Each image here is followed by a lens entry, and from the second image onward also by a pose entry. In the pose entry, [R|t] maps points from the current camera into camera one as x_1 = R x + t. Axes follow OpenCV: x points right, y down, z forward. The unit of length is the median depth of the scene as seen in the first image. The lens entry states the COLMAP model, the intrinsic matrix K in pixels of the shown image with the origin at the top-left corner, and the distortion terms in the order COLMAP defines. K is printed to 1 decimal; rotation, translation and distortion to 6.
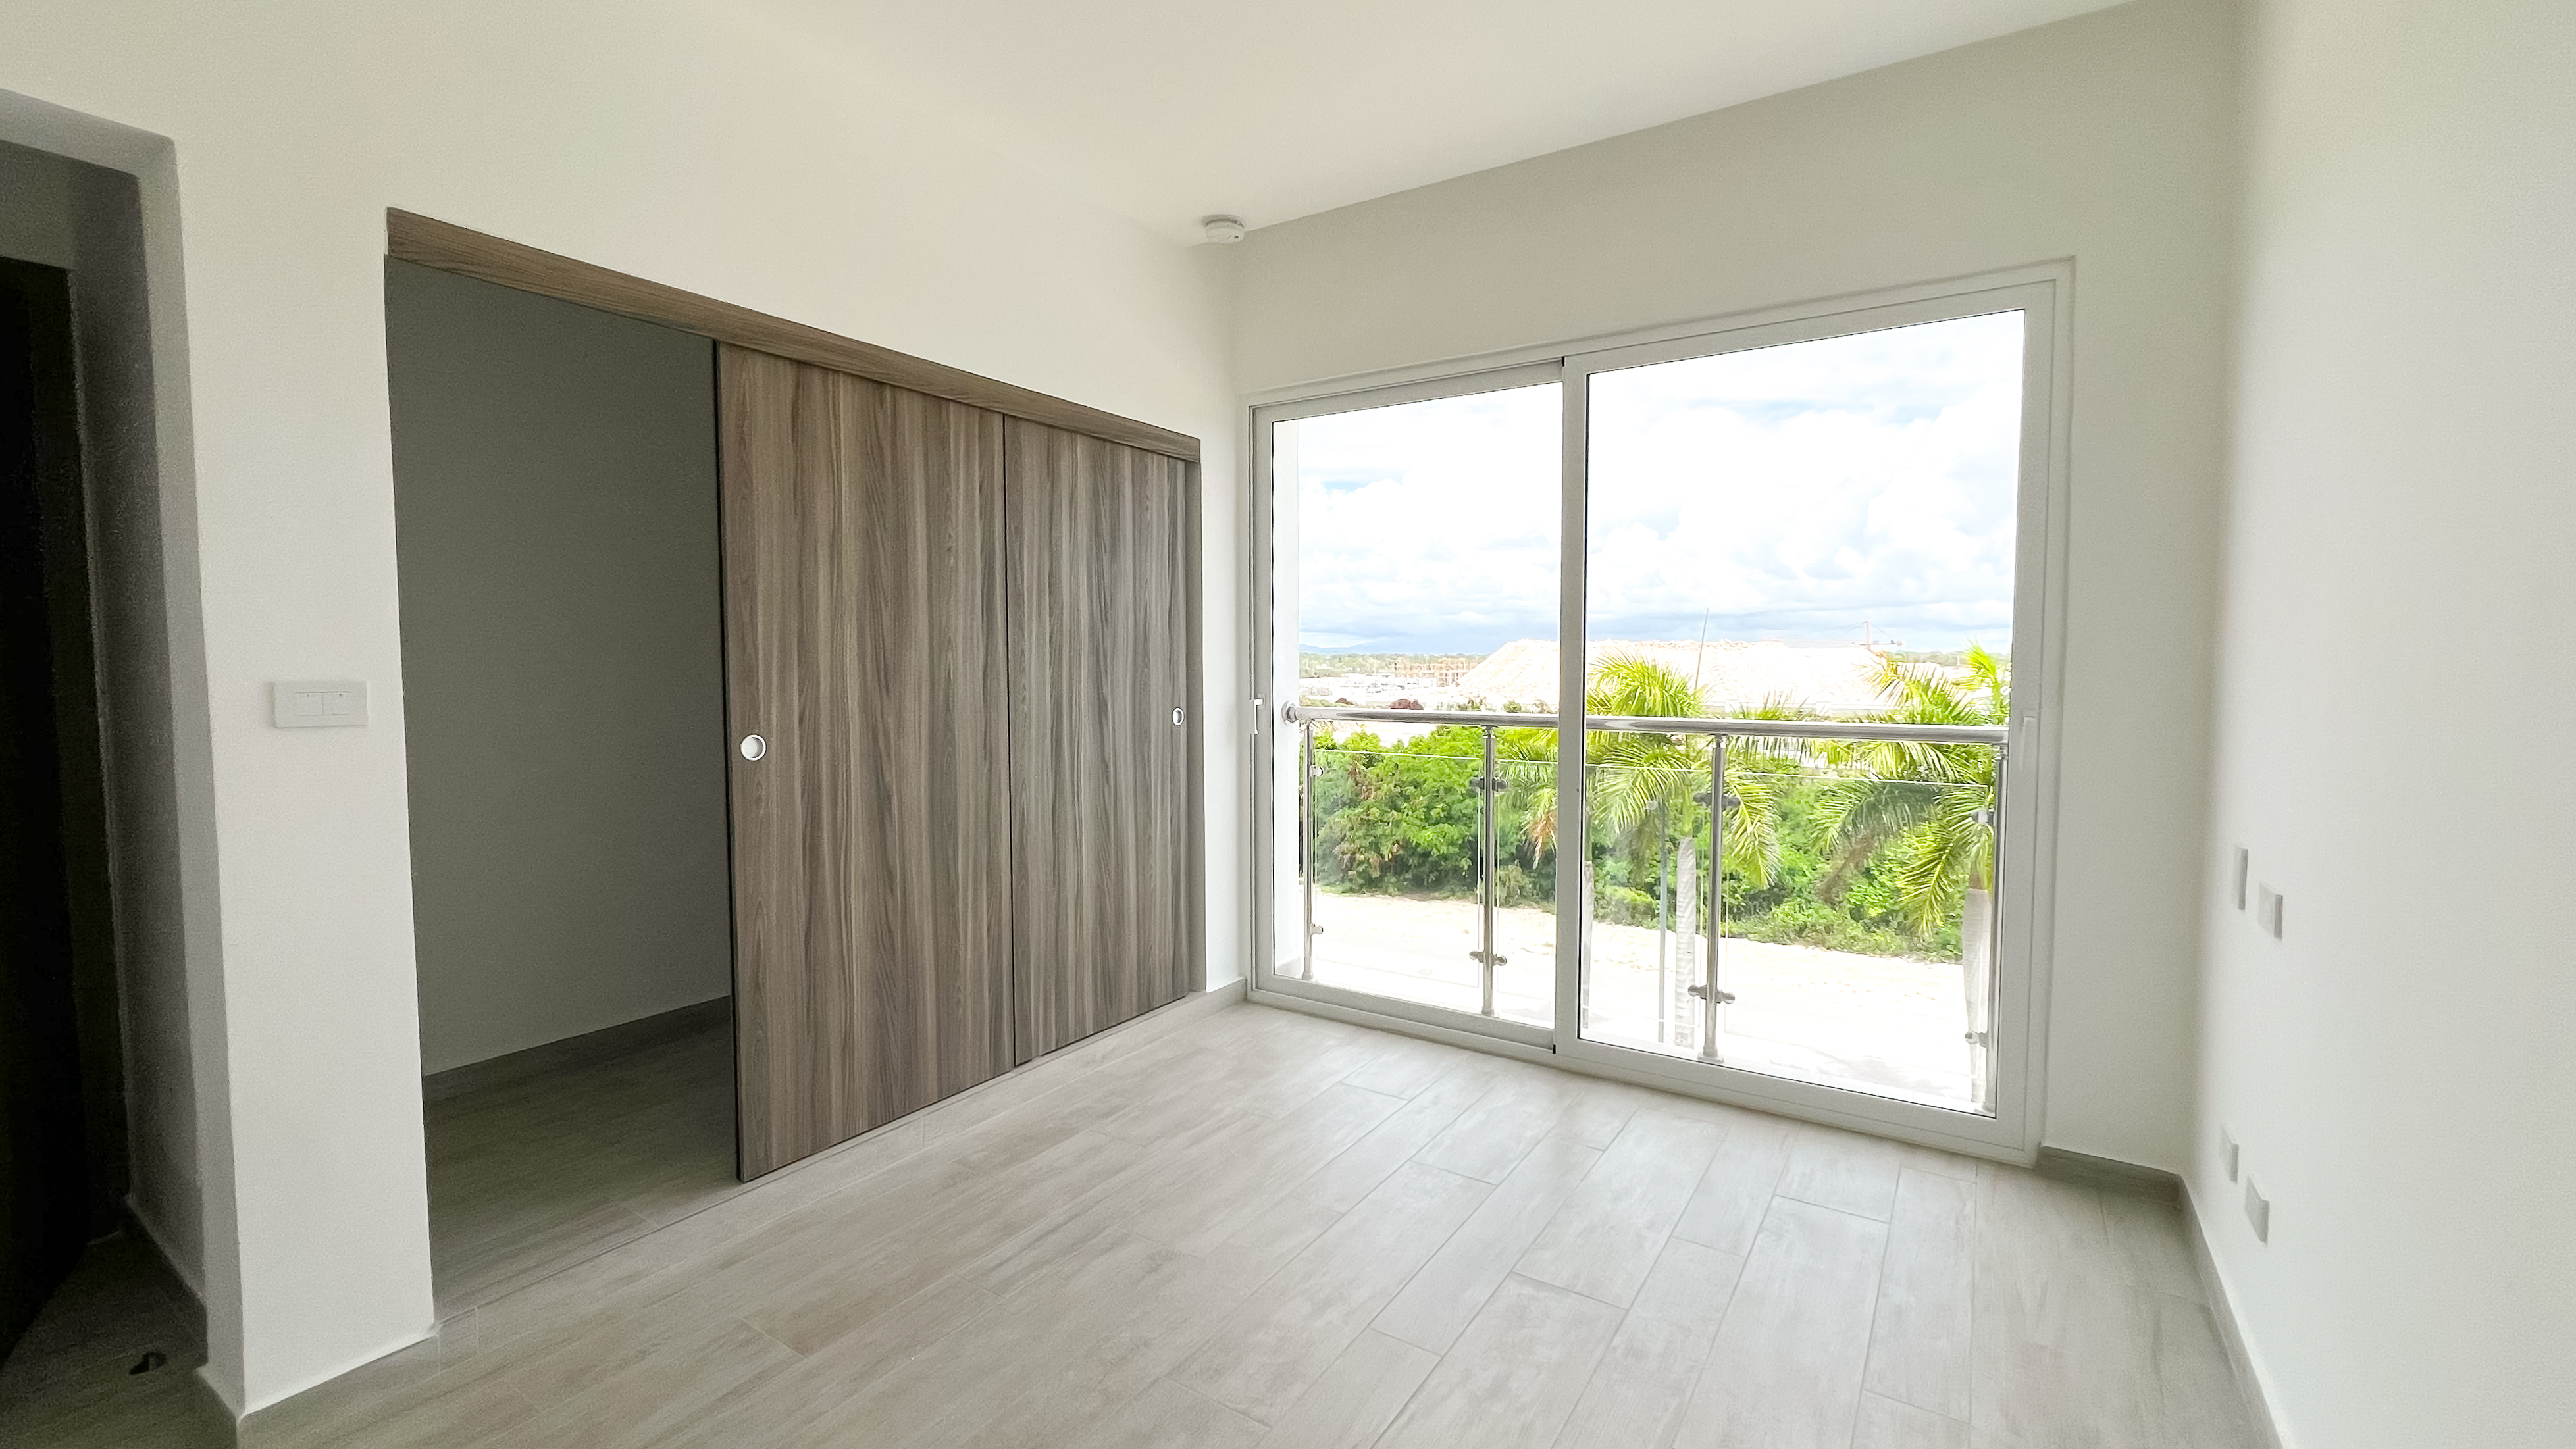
lens RADIAL K [[1046.0, 0, 1314.5], [0, 1046.0, 721.0], [0, 0, 1]] dist [-0.012531, -0.000109]
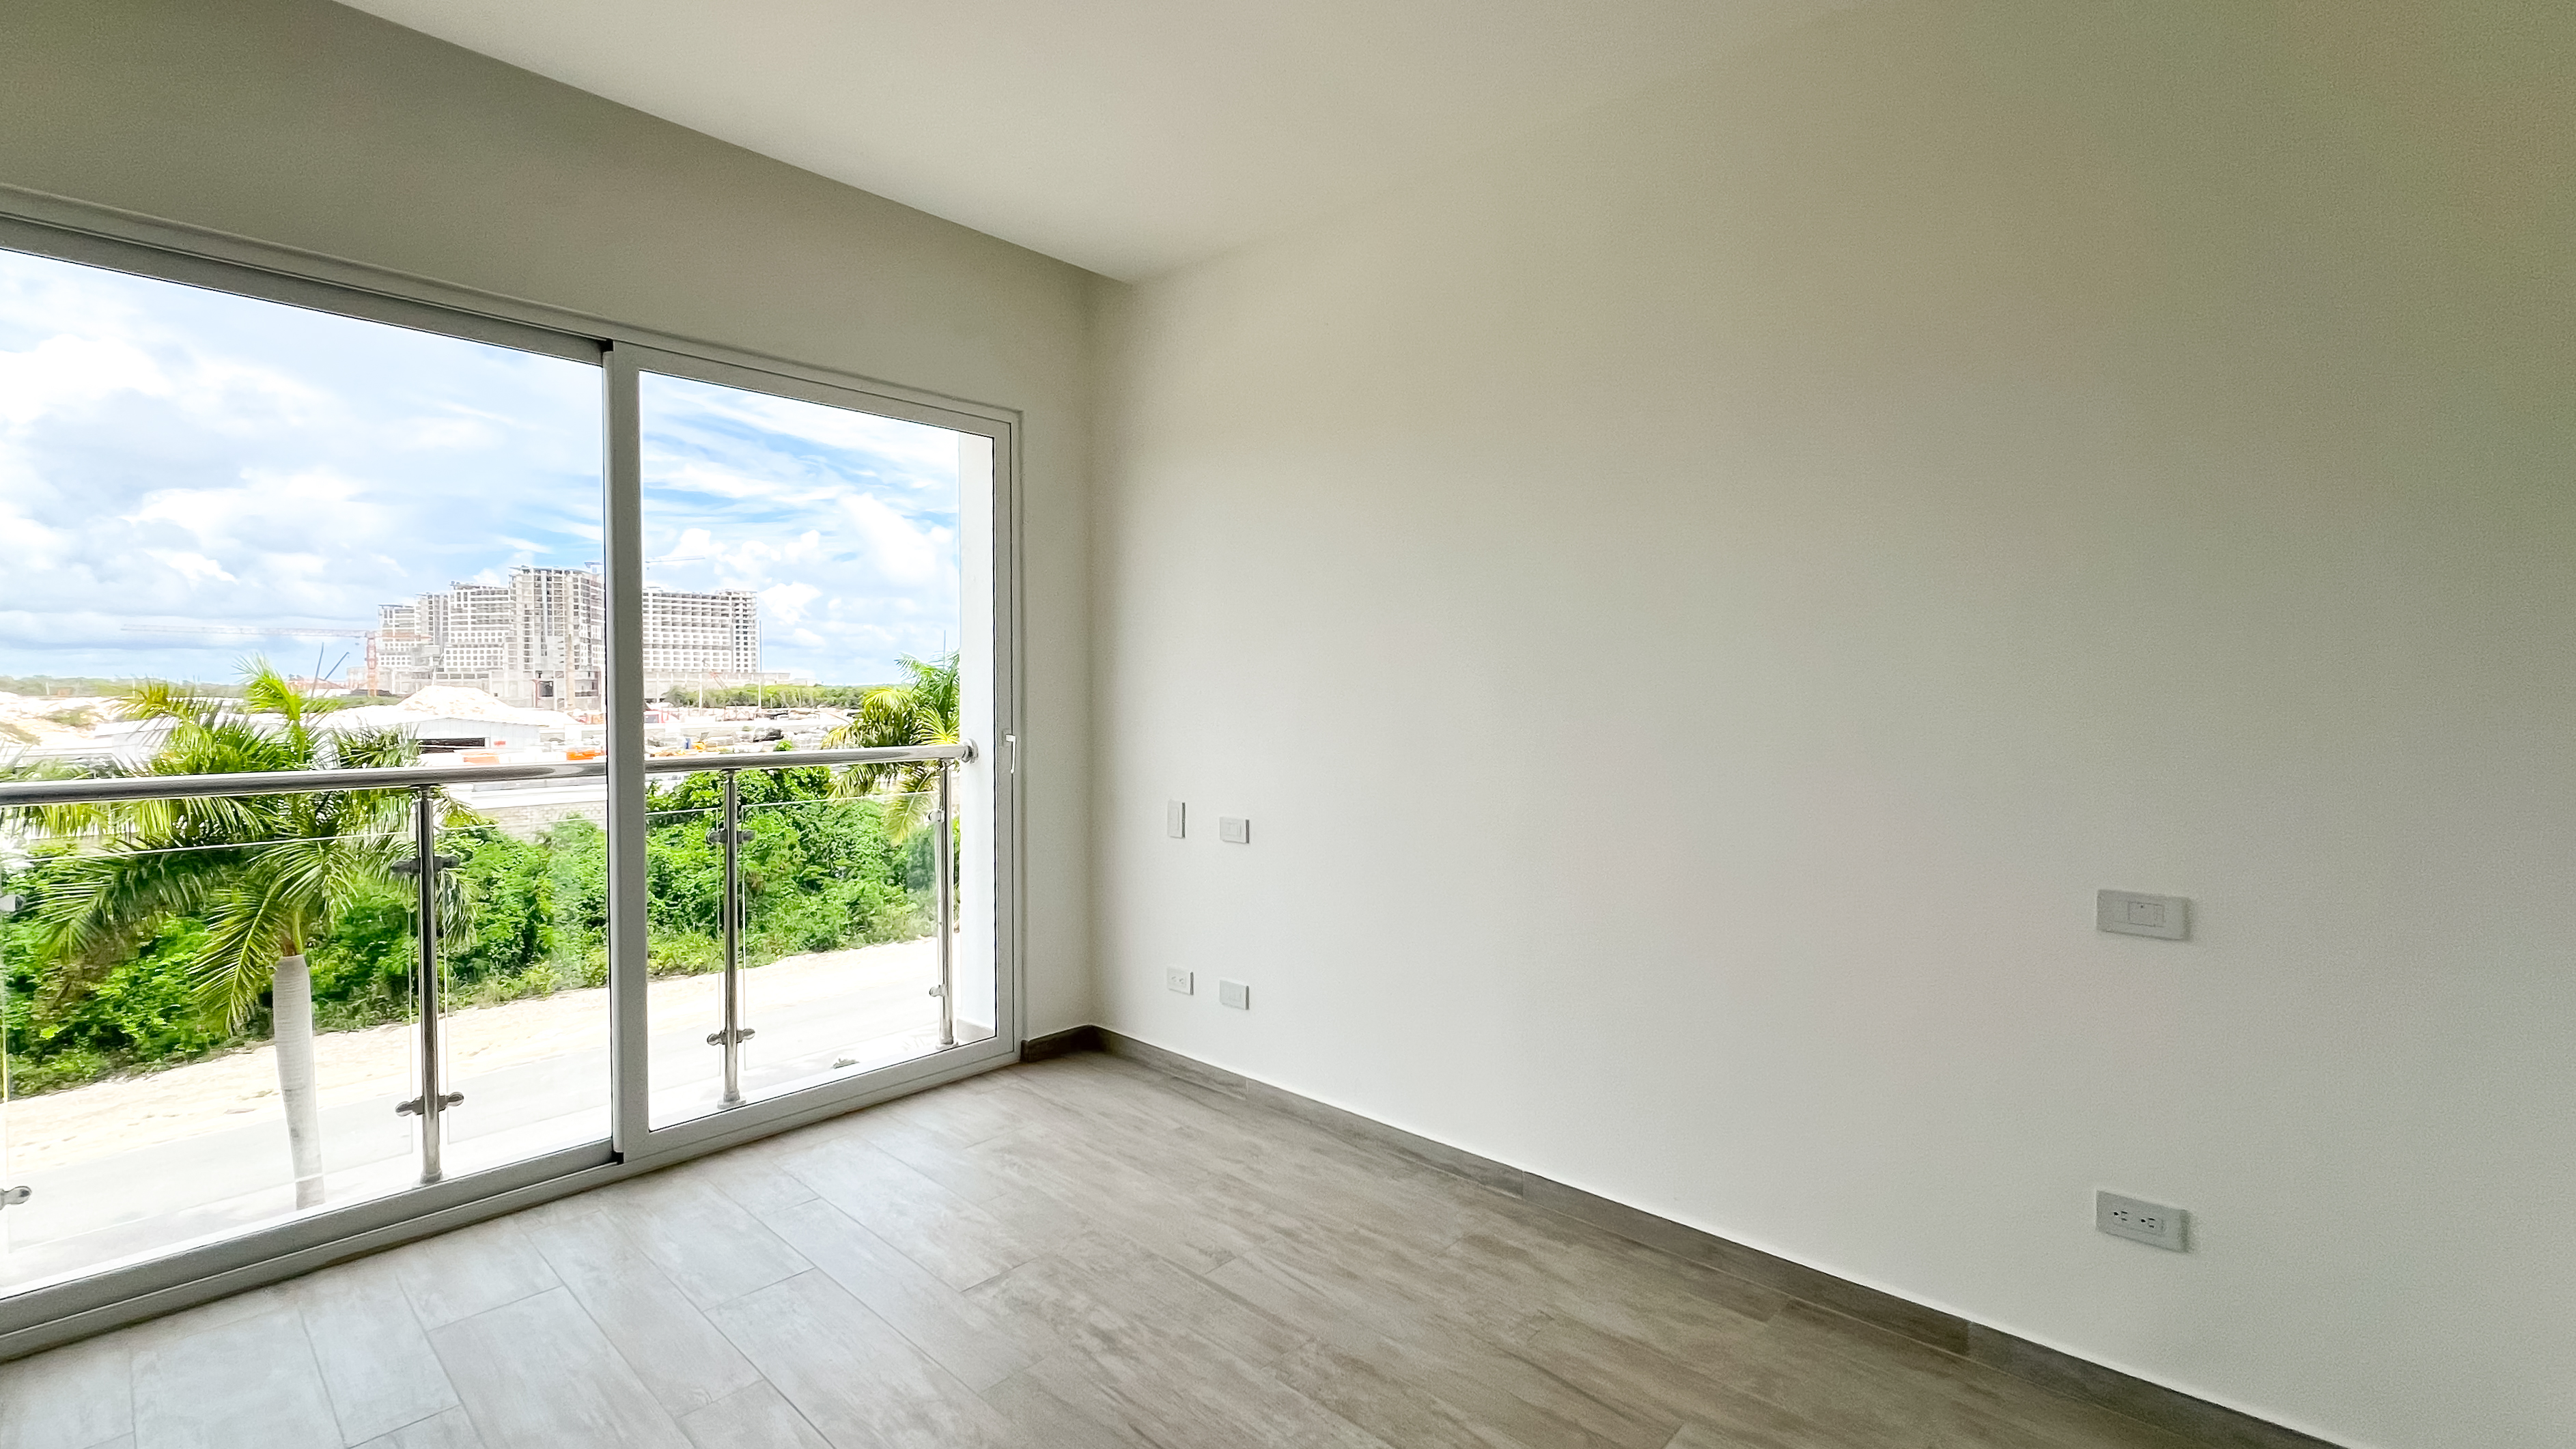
lens RADIAL K [[1046.1, 0, 1285.9], [0, 1046.1, 714.2], [0, 0, 1]] dist [-0.012531, -0.000109]
pose [[0.181820, -0.023166, 0.983059, -0.472602], [0.056698, 0.998306, 0.013039, -0.021182], [-0.981696, 0.053367, 0.182825, 0.298524]]
